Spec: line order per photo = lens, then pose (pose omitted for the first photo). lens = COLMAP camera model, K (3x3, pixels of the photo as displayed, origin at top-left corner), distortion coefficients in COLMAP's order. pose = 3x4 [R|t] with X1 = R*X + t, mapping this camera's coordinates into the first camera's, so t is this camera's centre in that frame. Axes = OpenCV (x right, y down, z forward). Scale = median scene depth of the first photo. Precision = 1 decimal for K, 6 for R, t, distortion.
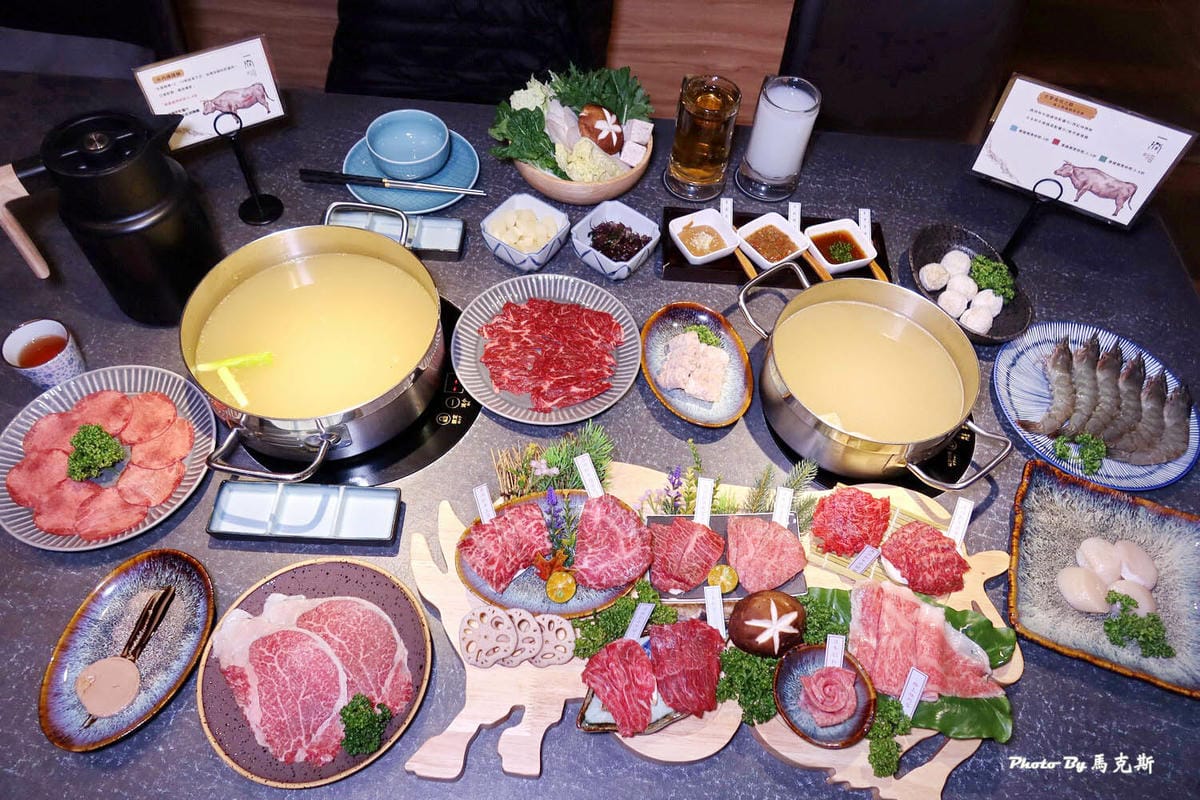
lens RADIAL K [[815.9, 0, 600.0], [0, 815.9, 400.0], [0, 0, 1]] dist [-0.007058, -0.005358]
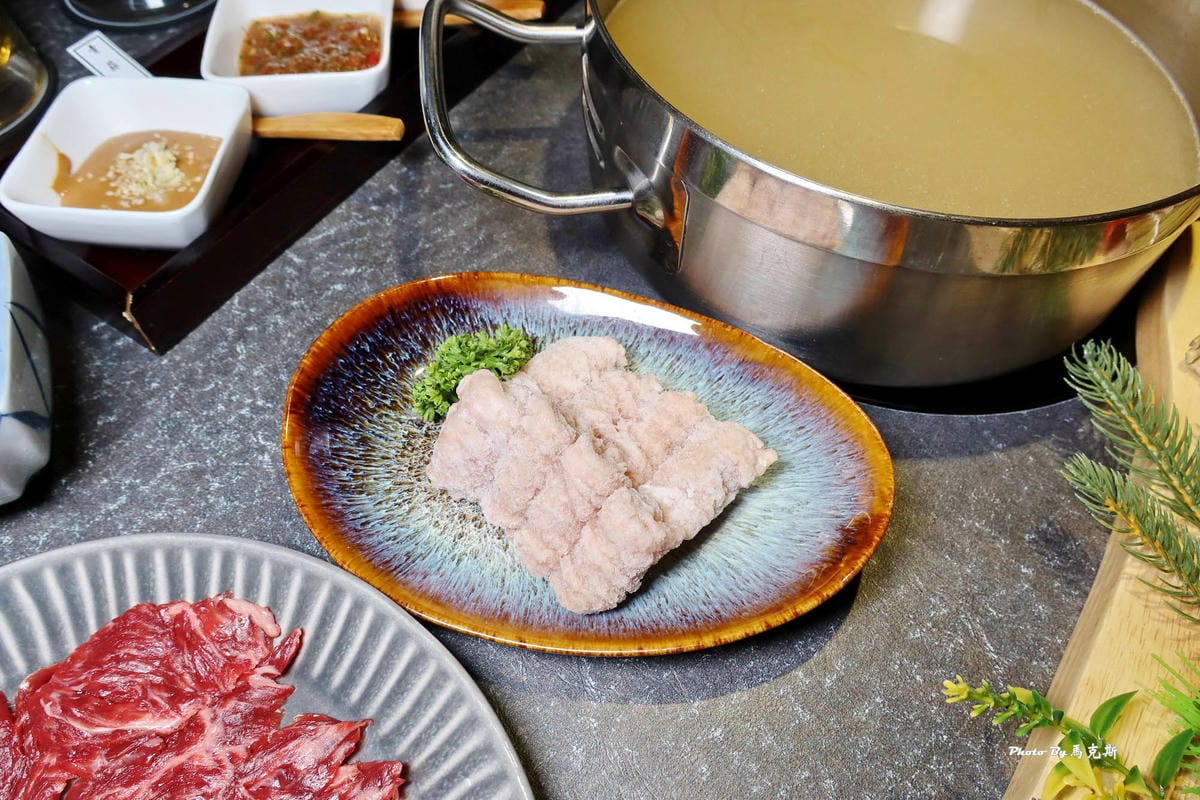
lens RADIAL K [[815.9, 0, 600.0], [0, 815.9, 400.0], [0, 0, 1]] dist [-0.007058, -0.005358]
pose [[0.509523, -0.746866, 0.427291, 0.029645], [0.719569, 0.642137, 0.264348, -0.134796], [-0.471812, 0.172774, 0.864606, 0.903504]]
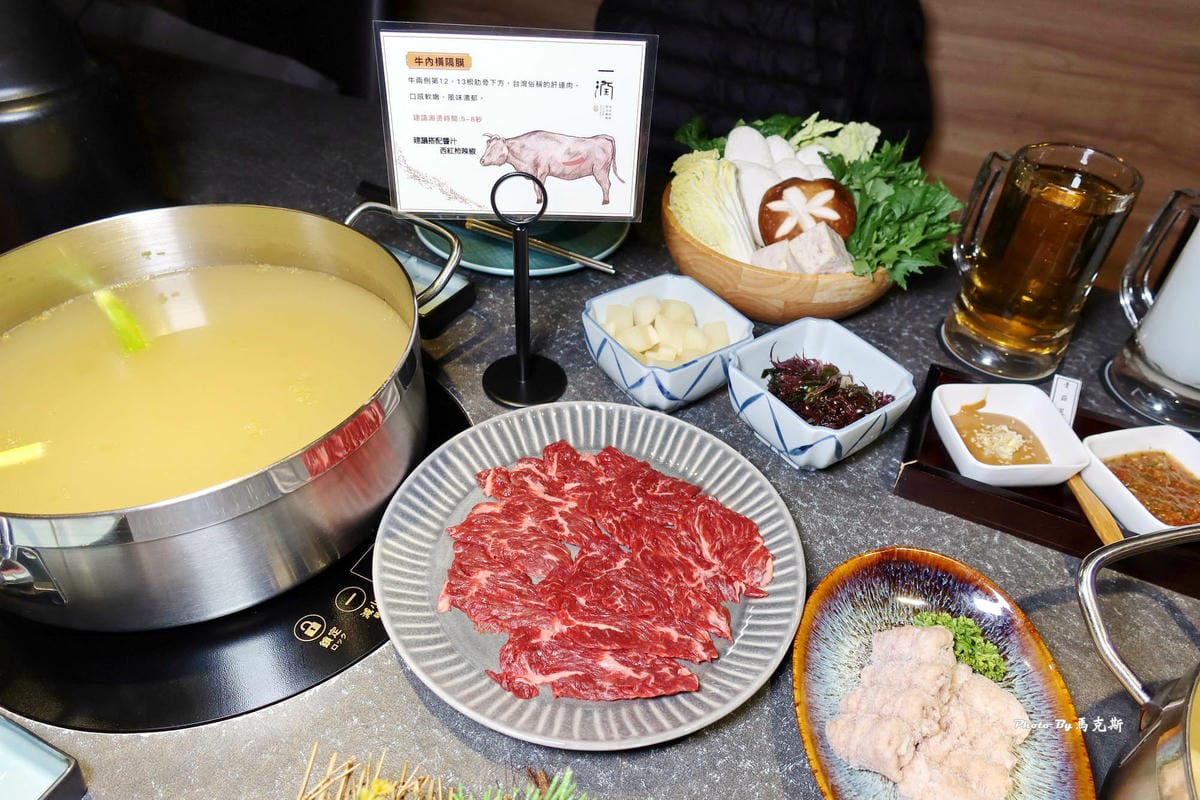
lens RADIAL K [[815.9, 0, 600.0], [0, 815.9, 400.0], [0, 0, 1]] dist [-0.007058, -0.005358]
pose [[0.918733, 0.248390, -0.306973, 0.068100], [-0.322962, 0.919960, -0.222192, -0.049290], [0.227212, 0.303276, 0.925418, 0.665821]]
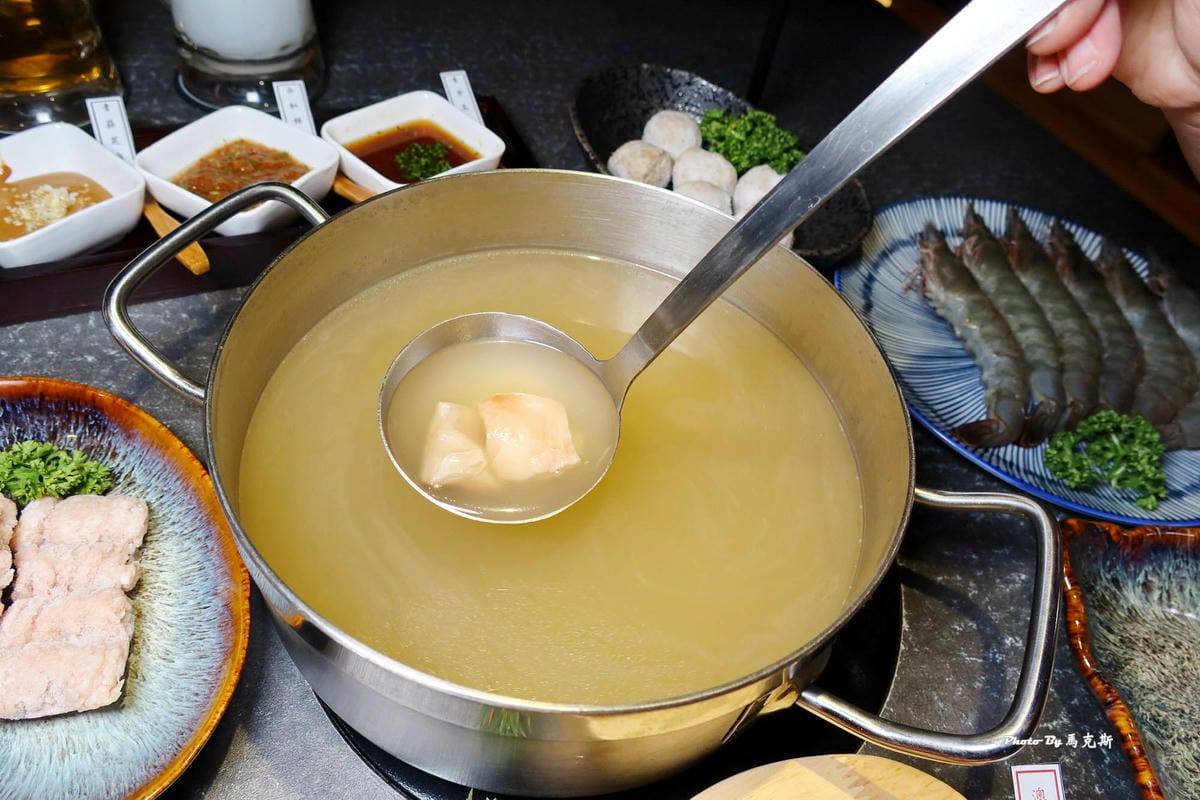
lens RADIAL K [[815.9, 0, 600.0], [0, 815.9, 400.0], [0, 0, 1]] dist [-0.007058, -0.005358]
pose [[0.894316, -0.287558, 0.342796, 0.262145], [0.312355, 0.949792, -0.018158, -0.040233], [-0.320363, 0.123313, 0.939234, 0.786713]]
